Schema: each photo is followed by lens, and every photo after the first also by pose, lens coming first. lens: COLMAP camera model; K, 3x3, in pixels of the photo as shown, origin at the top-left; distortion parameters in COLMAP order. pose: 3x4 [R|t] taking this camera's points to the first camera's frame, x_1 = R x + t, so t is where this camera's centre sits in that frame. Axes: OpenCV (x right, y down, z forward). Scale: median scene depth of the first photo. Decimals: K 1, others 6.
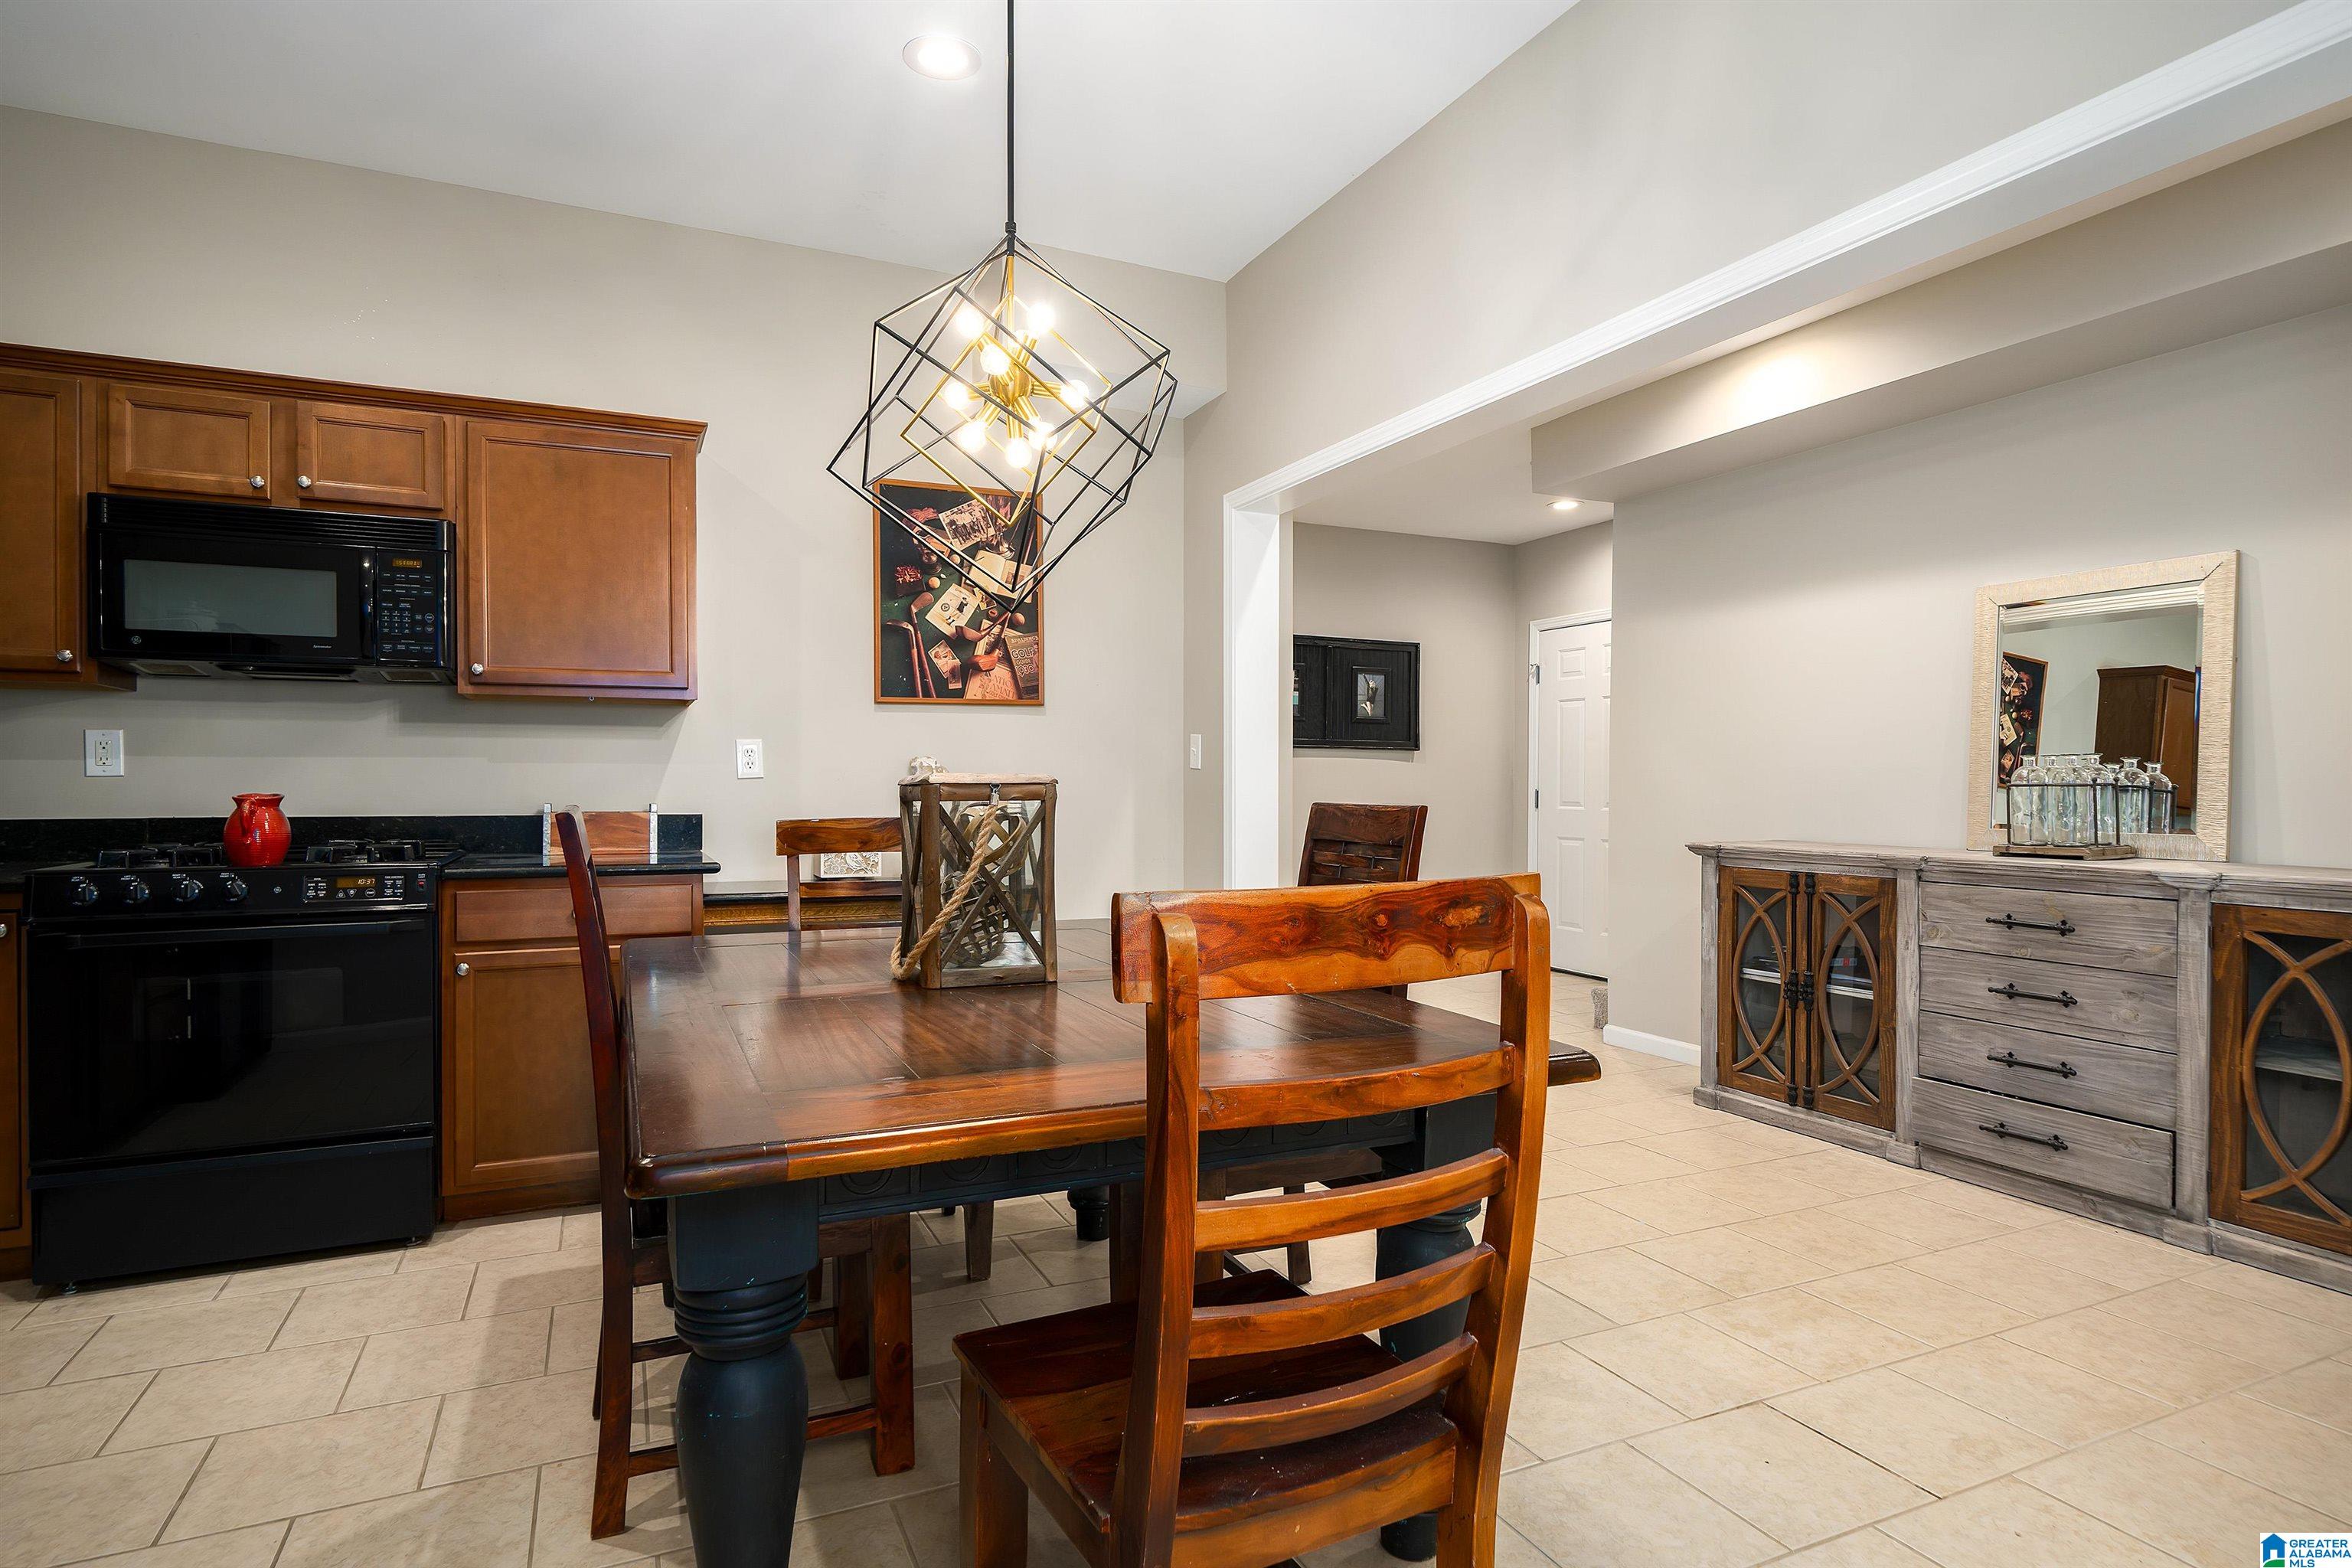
lens RADIAL K [[1244.2, 0, 1176.3], [0, 1244.2, 787.1], [0, 0, 1]] dist [-0.006029, -0.001673]
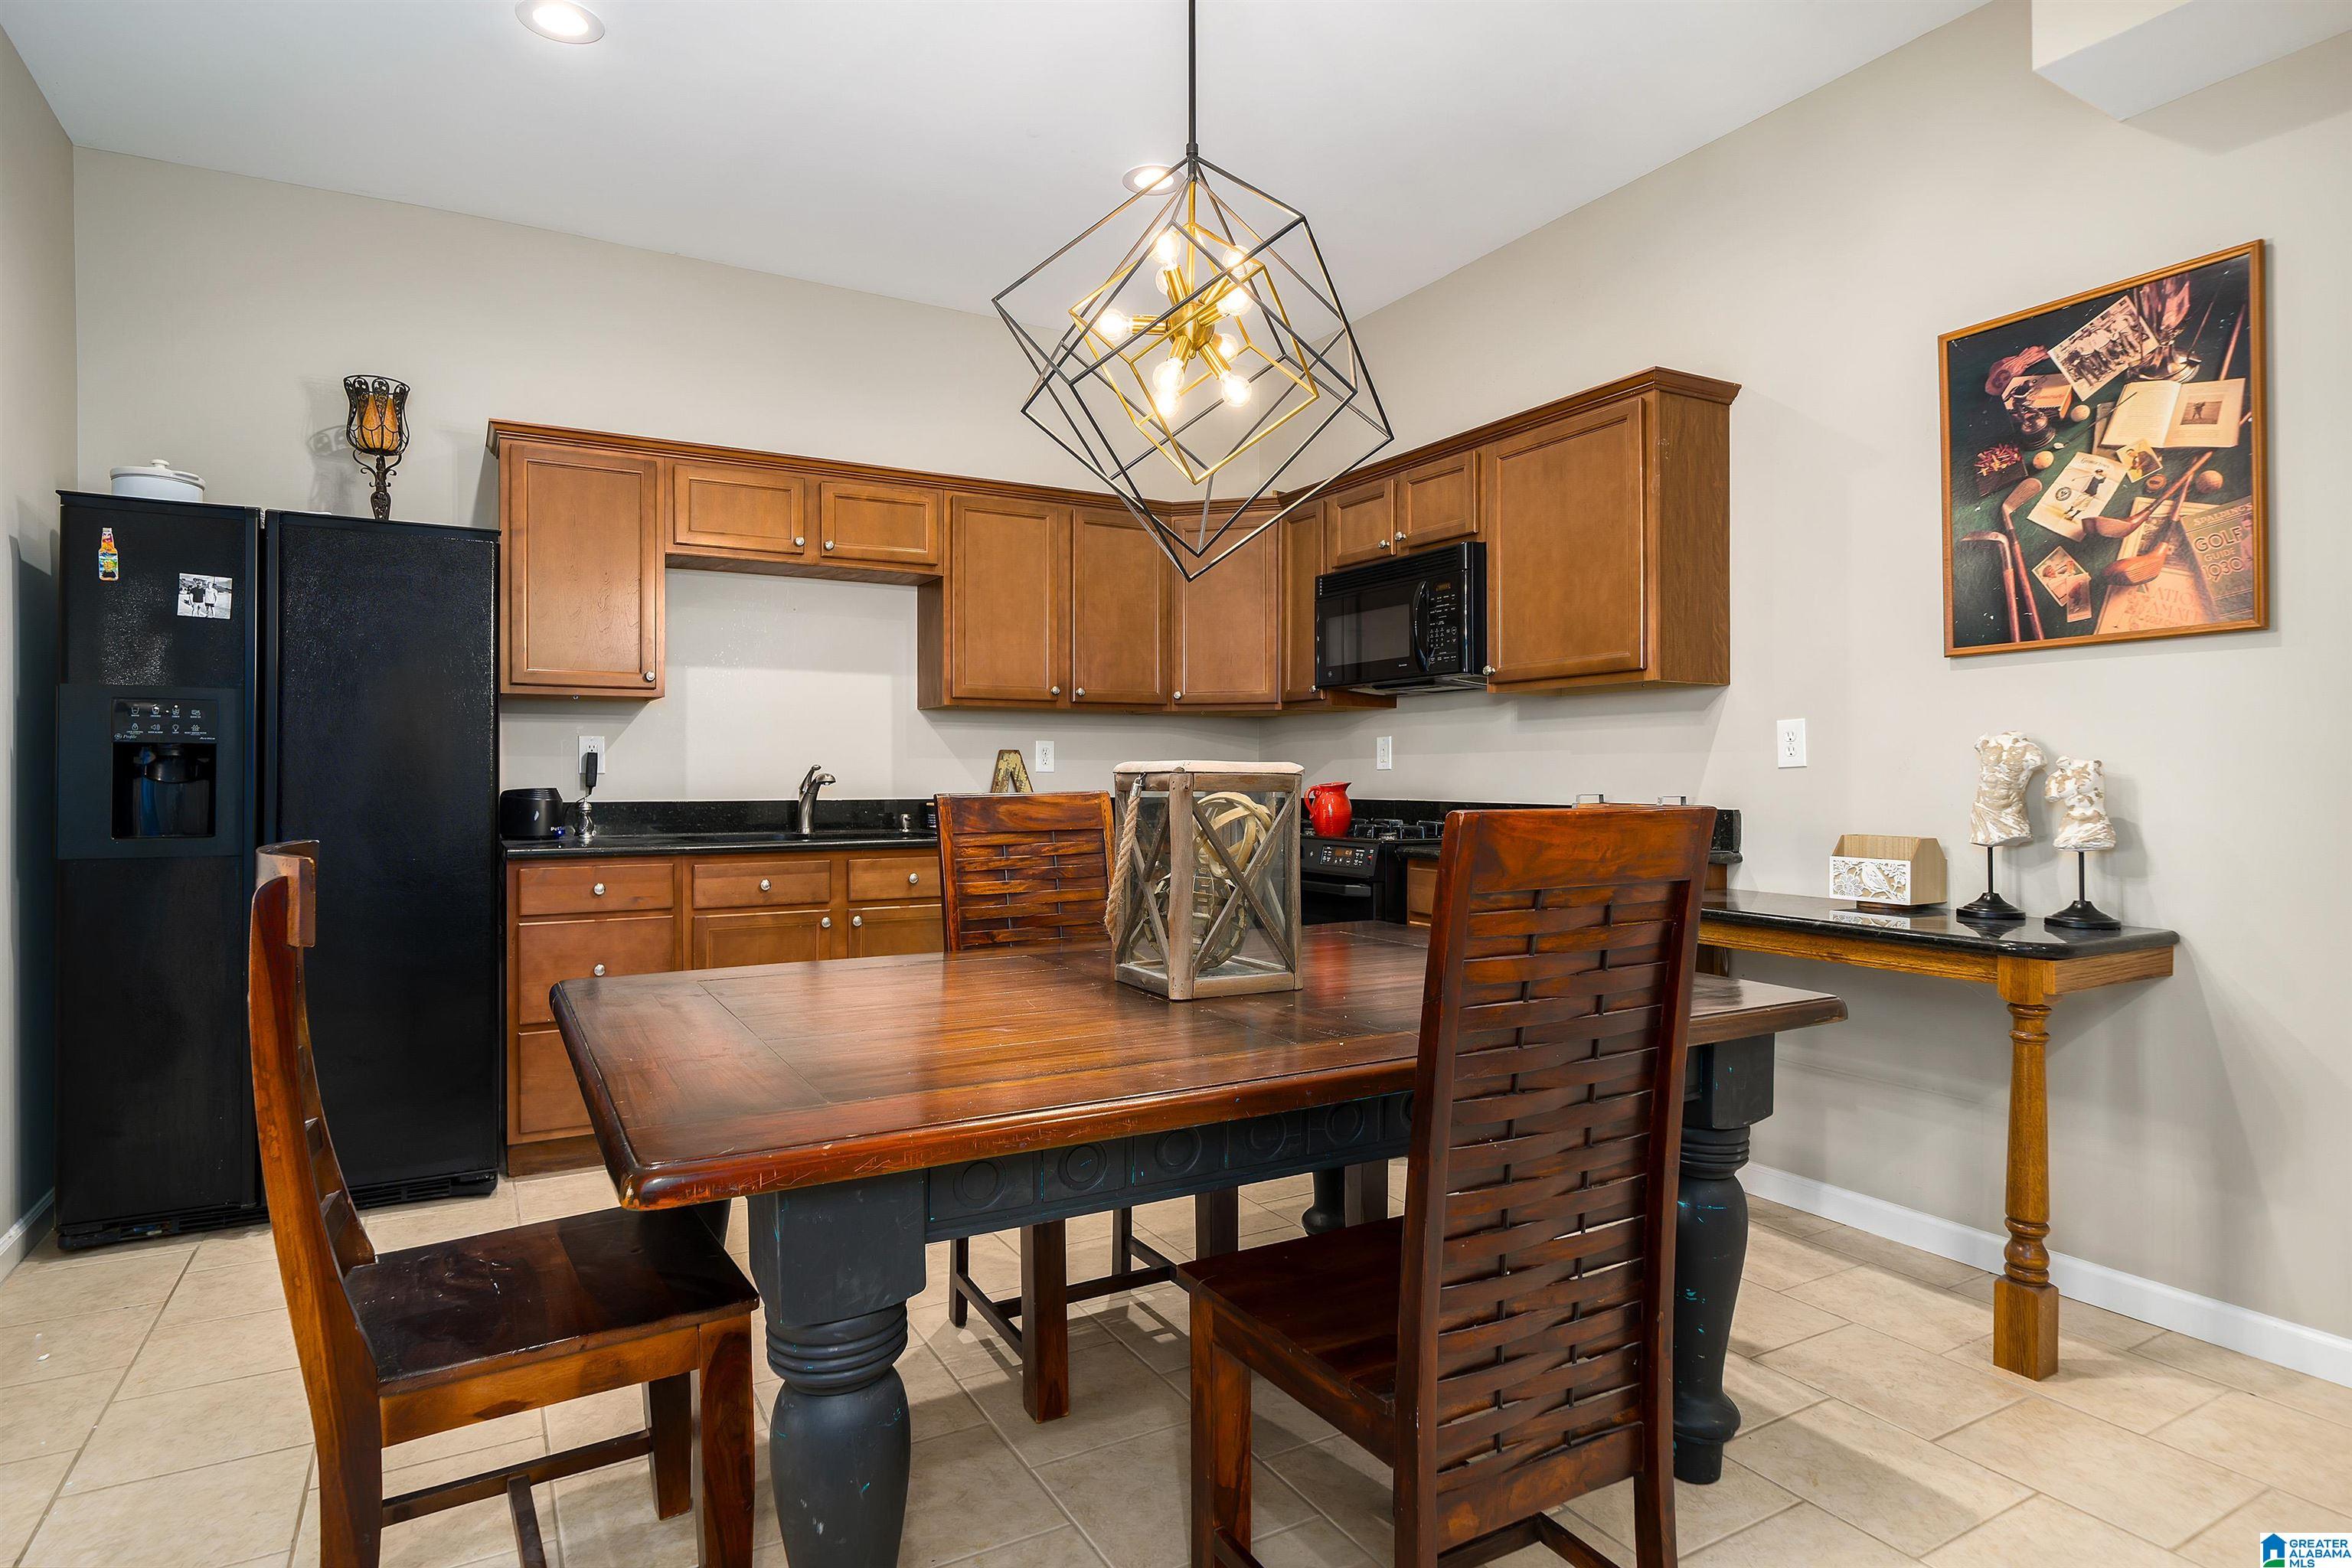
lens RADIAL K [[1244.2, 0, 1170.6], [0, 1244.2, 780.2], [0, 0, 1]] dist [-0.006029, -0.001673]
pose [[0.075338, -0.000265, -0.997158, 0.405980], [-0.006251, 0.999980, -0.000738, 0.003981], [0.997138, 0.006289, 0.075335, 0.500905]]
